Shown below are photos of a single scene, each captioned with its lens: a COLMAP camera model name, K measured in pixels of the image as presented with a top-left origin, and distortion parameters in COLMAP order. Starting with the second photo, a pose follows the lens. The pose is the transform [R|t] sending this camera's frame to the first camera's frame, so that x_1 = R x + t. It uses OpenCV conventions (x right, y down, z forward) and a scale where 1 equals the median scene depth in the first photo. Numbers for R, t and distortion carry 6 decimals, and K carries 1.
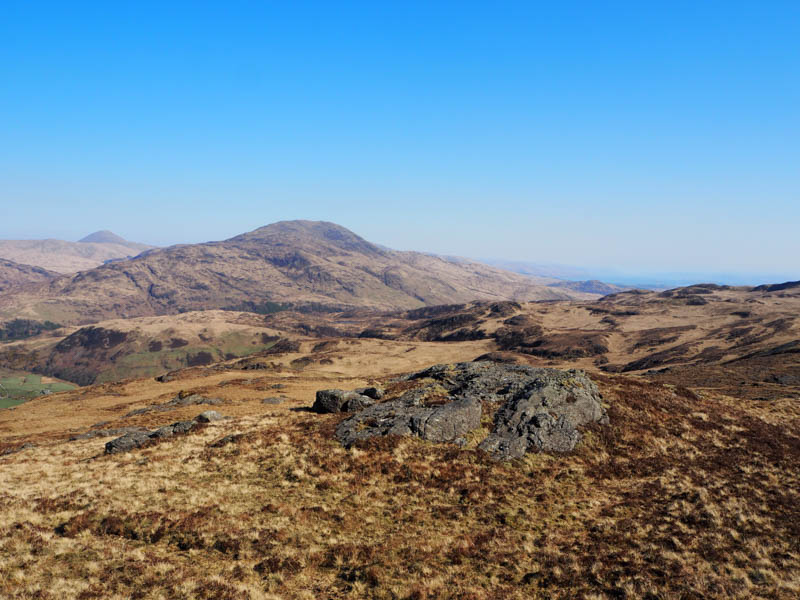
lens RADIAL K [[678.8, 0, 400.3], [0, 678.8, 305.6], [0, 0, 1]] dist [-0.032932, 0.010131]
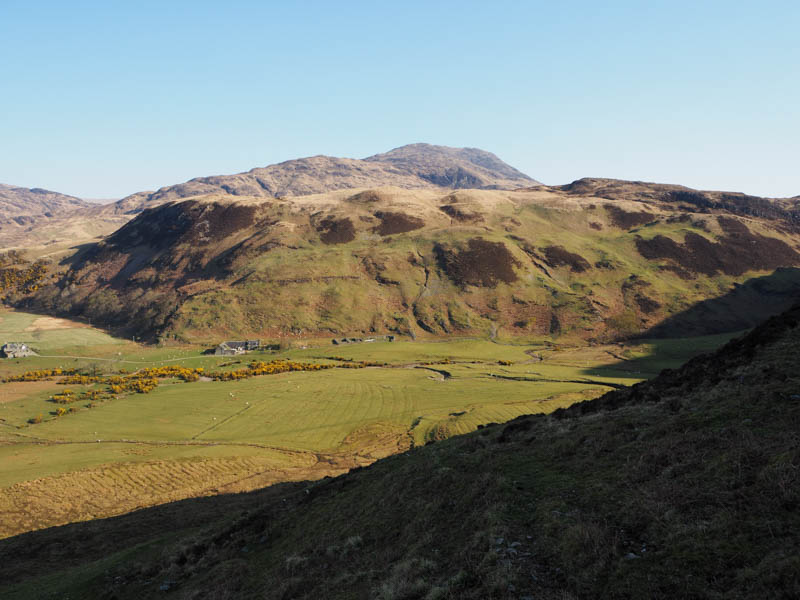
lens RADIAL K [[678.8, 0, 403.4], [0, 678.8, 295.4], [0, 0, 1]] dist [-0.032932, 0.010131]
pose [[0.993718, -0.002386, -0.111885, -0.274651], [0.003980, 0.999894, 0.014026, 0.085721], [0.111840, -0.014383, 0.993622, 0.618364]]
